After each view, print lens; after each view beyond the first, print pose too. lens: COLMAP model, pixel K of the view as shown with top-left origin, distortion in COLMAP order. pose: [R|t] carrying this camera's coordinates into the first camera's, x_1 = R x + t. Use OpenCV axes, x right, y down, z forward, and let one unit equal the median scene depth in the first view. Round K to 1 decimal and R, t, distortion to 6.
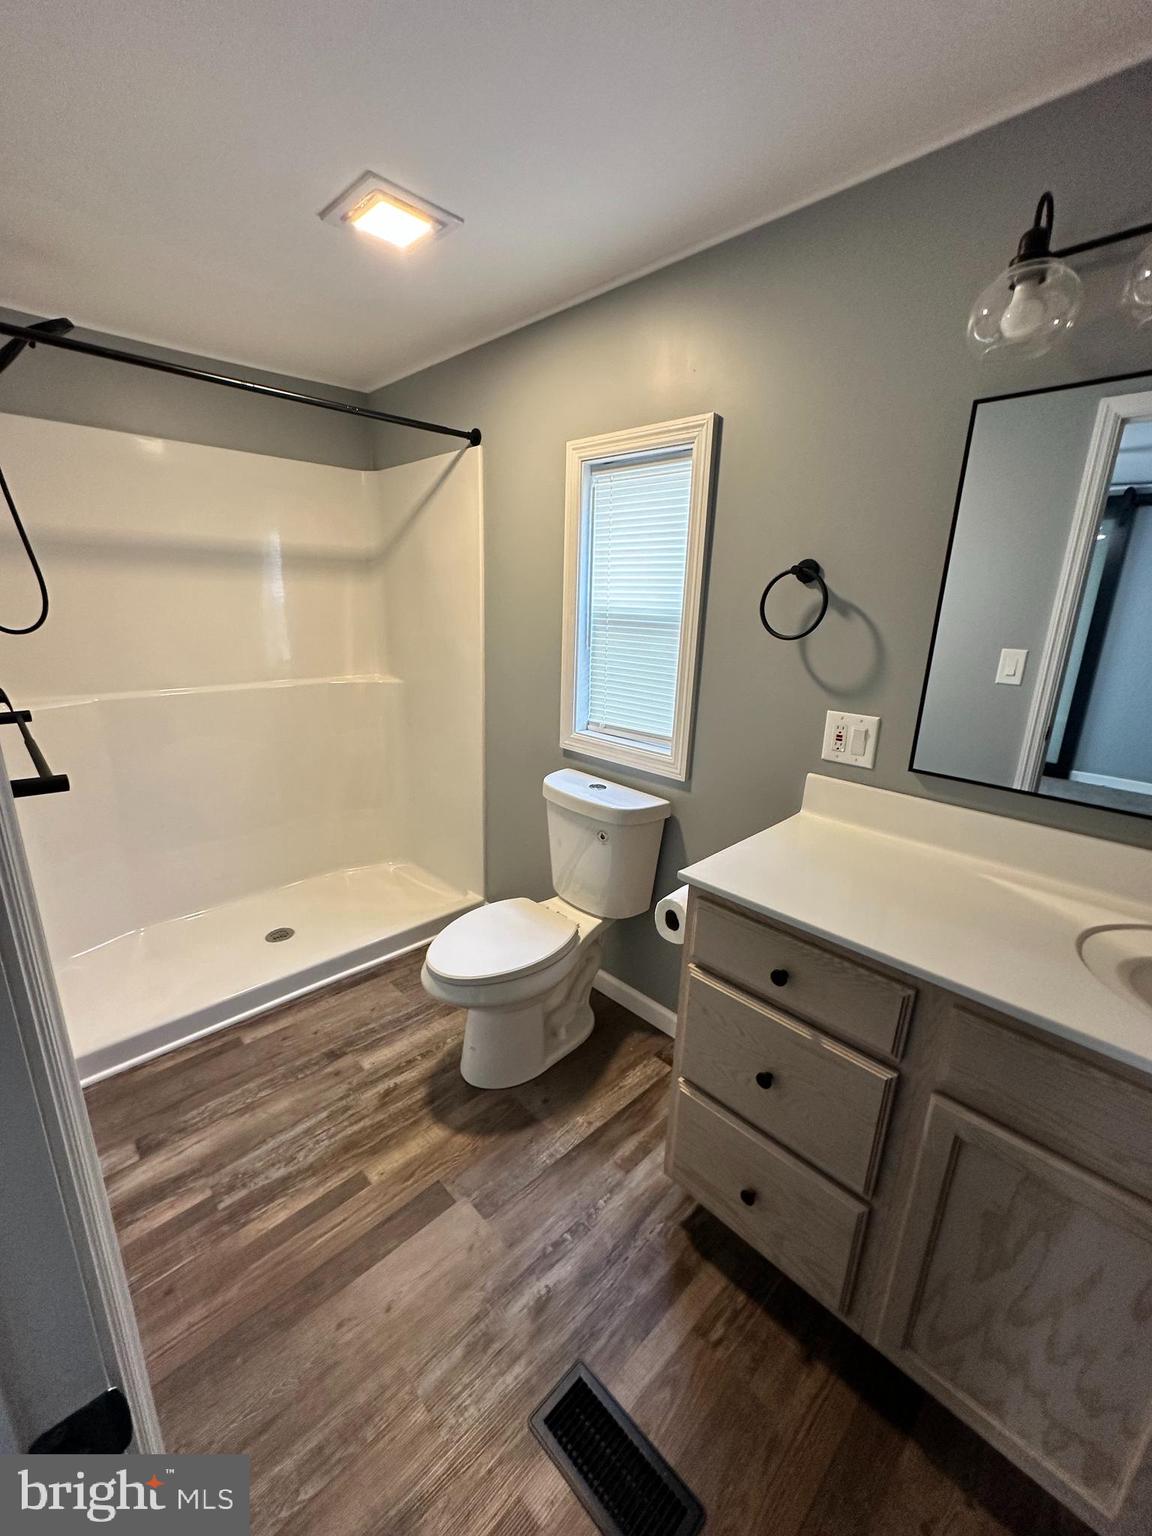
lens RADIAL K [[608.9, 0, 574.9], [0, 608.9, 764.8], [0, 0, 1]] dist [-0.004190, 0.000993]
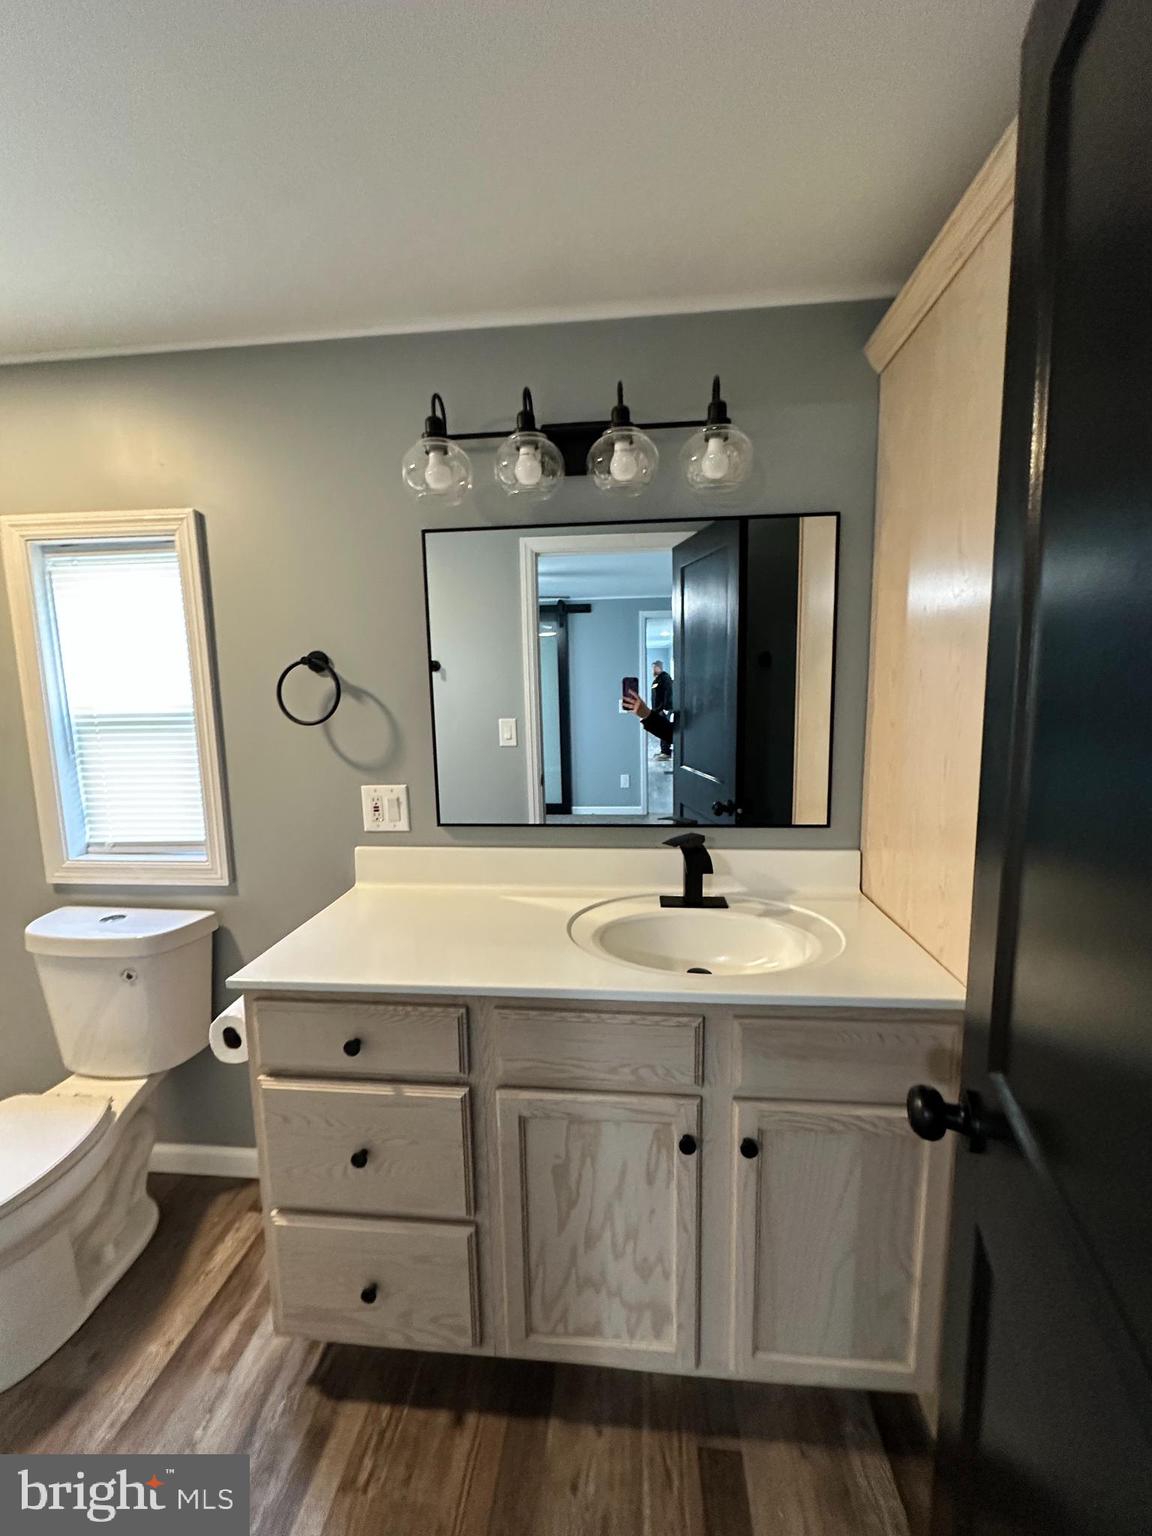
lens RADIAL K [[608.9, 0, 575.0], [0, 608.9, 766.3], [0, 0, 1]] dist [-0.004190, 0.000993]
pose [[0.762972, -0.124559, 0.634318, 0.026004], [0.210719, 0.975586, -0.061884, 0.024998], [-0.611123, 0.180878, 0.770591, -0.074370]]
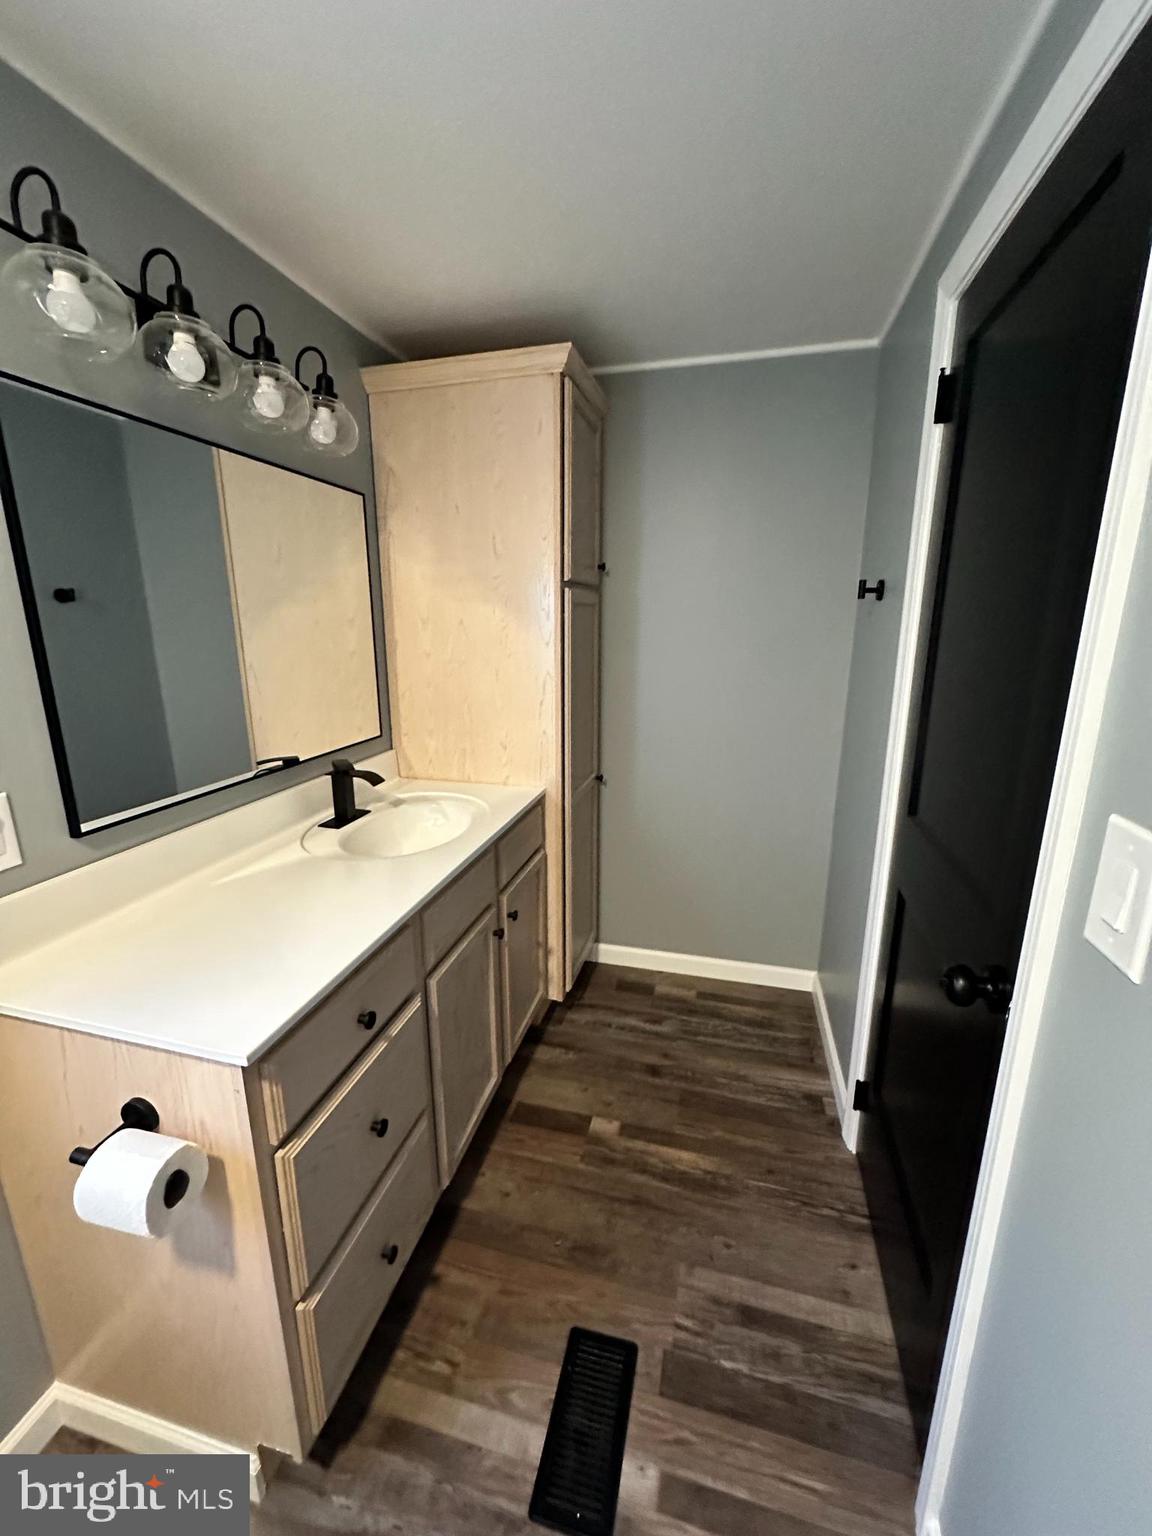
lens RADIAL K [[608.9, 0, 575.5], [0, 608.9, 769.0], [0, 0, 1]] dist [-0.004190, 0.000993]
pose [[-0.516865, -0.226316, 0.825610, -0.416701], [0.223856, 0.895134, 0.385517, -0.230877], [-0.826280, 0.384078, -0.412001, 0.763467]]
